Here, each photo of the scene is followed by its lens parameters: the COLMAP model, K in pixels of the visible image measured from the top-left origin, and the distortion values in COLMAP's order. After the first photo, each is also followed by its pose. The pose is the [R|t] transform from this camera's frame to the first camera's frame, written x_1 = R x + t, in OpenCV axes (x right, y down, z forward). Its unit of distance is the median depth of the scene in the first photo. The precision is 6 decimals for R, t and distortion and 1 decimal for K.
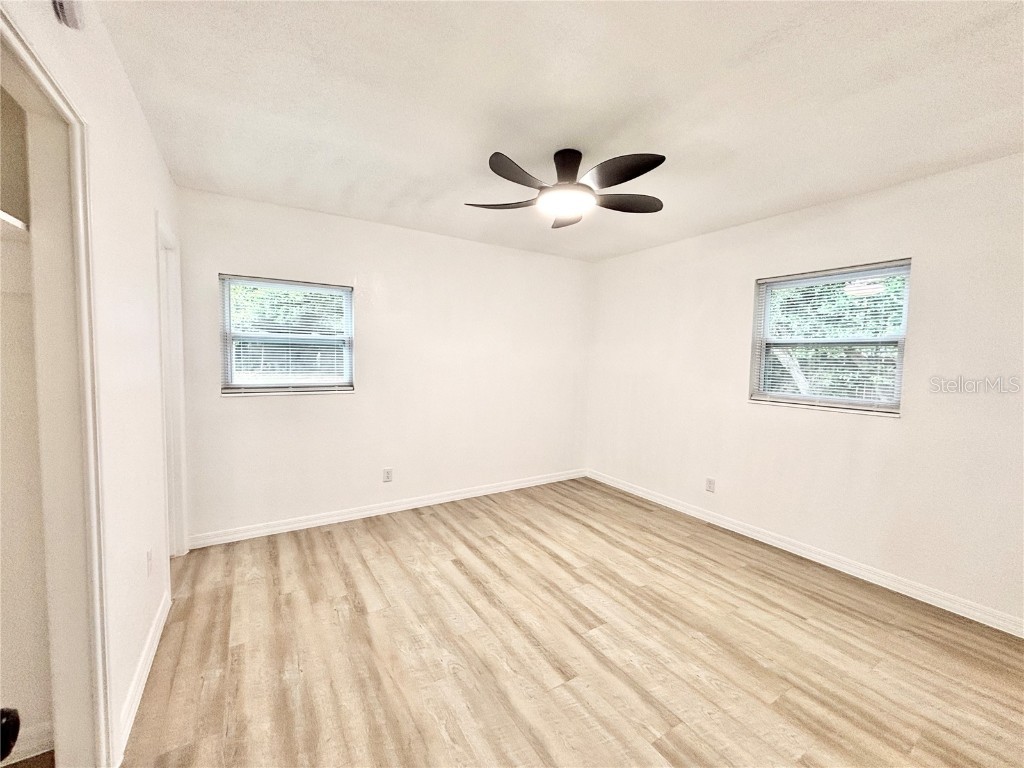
lens RADIAL K [[414.2, 0, 510.8], [0, 414.2, 381.7], [0, 0, 1]] dist [0.001742, -0.000638]
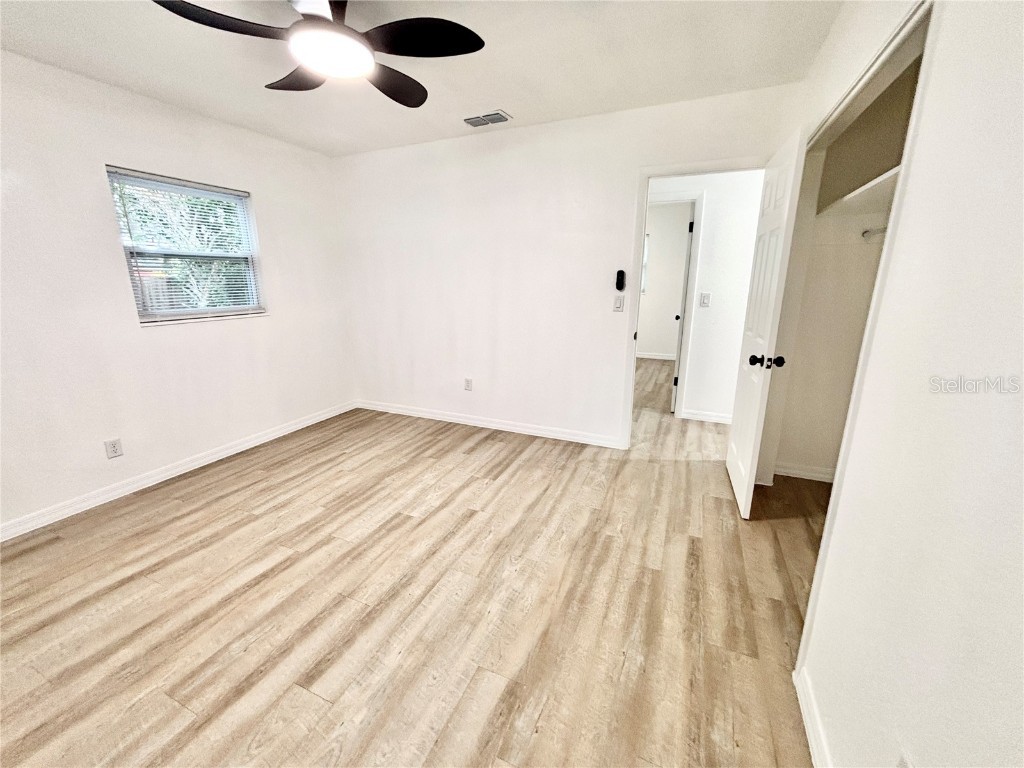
lens RADIAL K [[414.2, 0, 510.8], [0, 414.2, 381.7], [0, 0, 1]] dist [0.001742, -0.000638]
pose [[-0.555142, -0.219867, 0.802170, -0.709819], [0.042836, 0.955592, 0.291564, -0.073192], [-0.830652, 0.196221, -0.521070, 1.157549]]
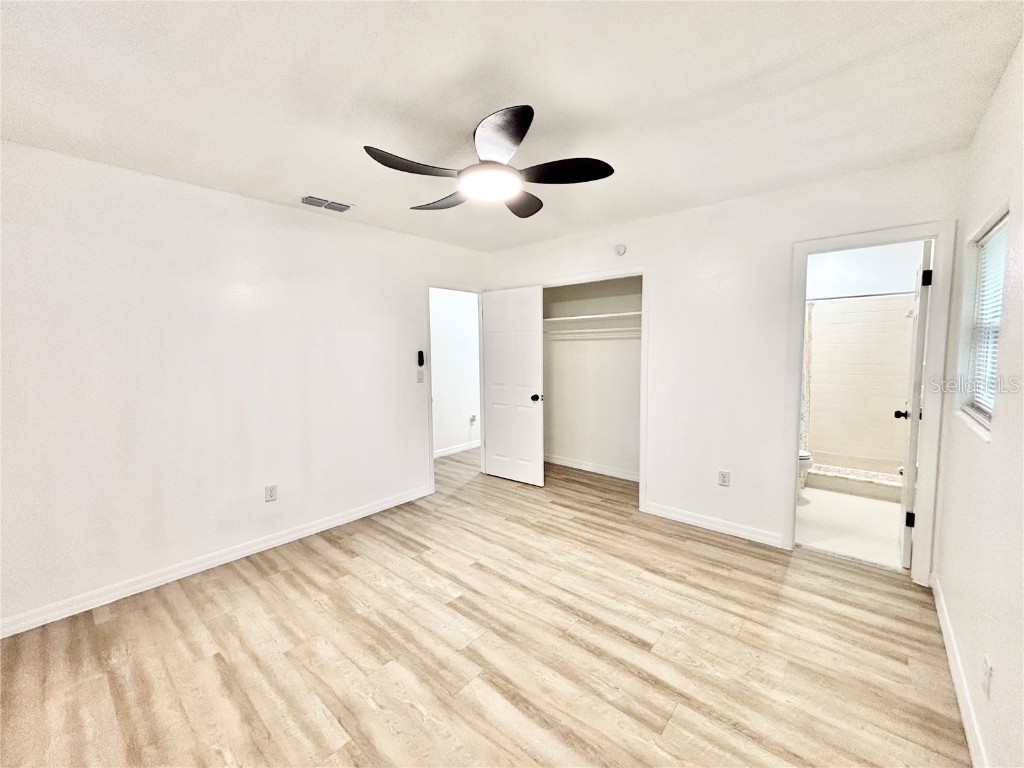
lens RADIAL K [[414.2, 0, 510.8], [0, 414.2, 381.7], [0, 0, 1]] dist [0.001742, -0.000638]
pose [[-0.958390, 0.015879, -0.285021, 0.333364], [-0.023486, 0.990681, 0.134166, -0.122375], [0.284496, 0.135277, -0.949085, 1.813766]]
